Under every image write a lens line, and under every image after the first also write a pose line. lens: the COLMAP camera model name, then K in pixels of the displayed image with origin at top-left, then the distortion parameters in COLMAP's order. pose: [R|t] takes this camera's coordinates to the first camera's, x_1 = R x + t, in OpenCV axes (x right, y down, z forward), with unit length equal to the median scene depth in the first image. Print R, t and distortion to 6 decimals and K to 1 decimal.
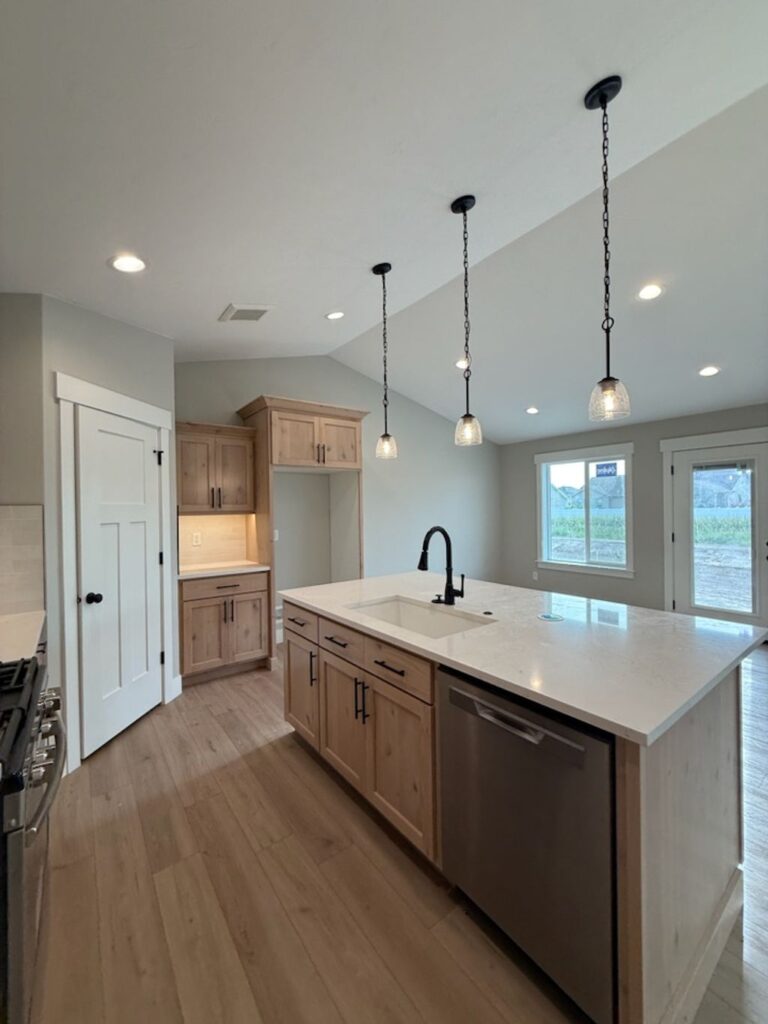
lens RADIAL K [[409.2, 0, 383.5], [0, 409.2, 509.0], [0, 0, 1]] dist [-0.000210, 0.000266]
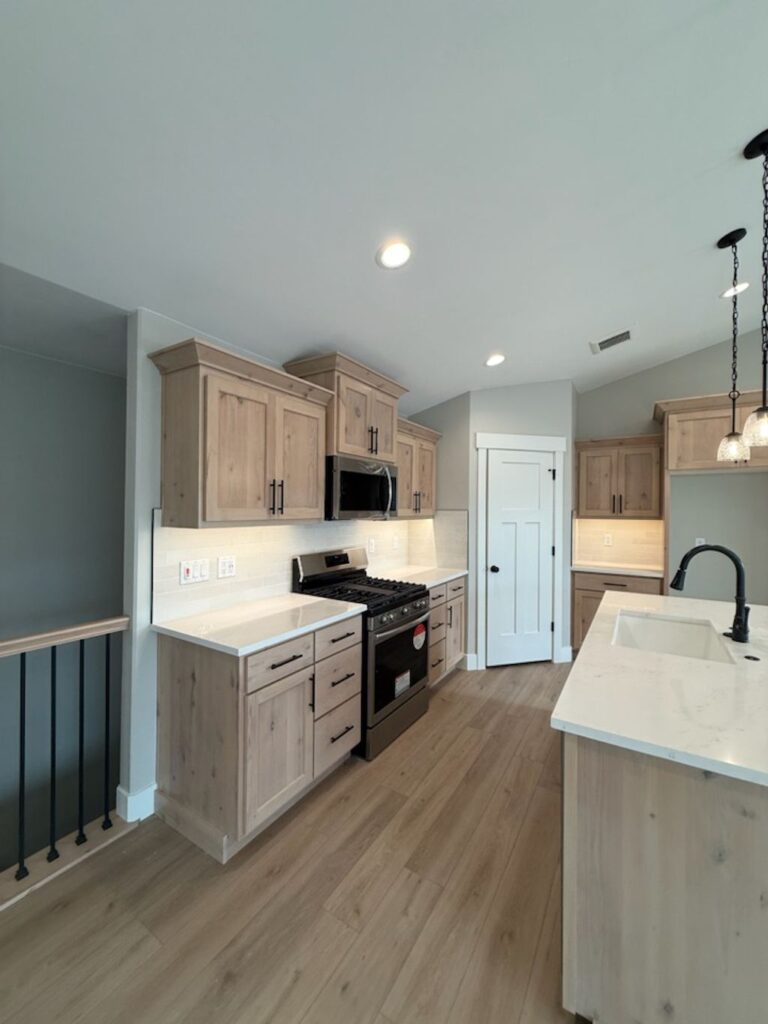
lens RADIAL K [[409.2, 0, 383.5], [0, 409.2, 509.0], [0, 0, 1]] dist [-0.000210, 0.000266]
pose [[0.349270, 0.017780, -0.936853, 0.495400], [-0.011847, 0.999824, 0.014559, -0.027085], [0.936947, 0.006014, 0.349419, 0.028796]]
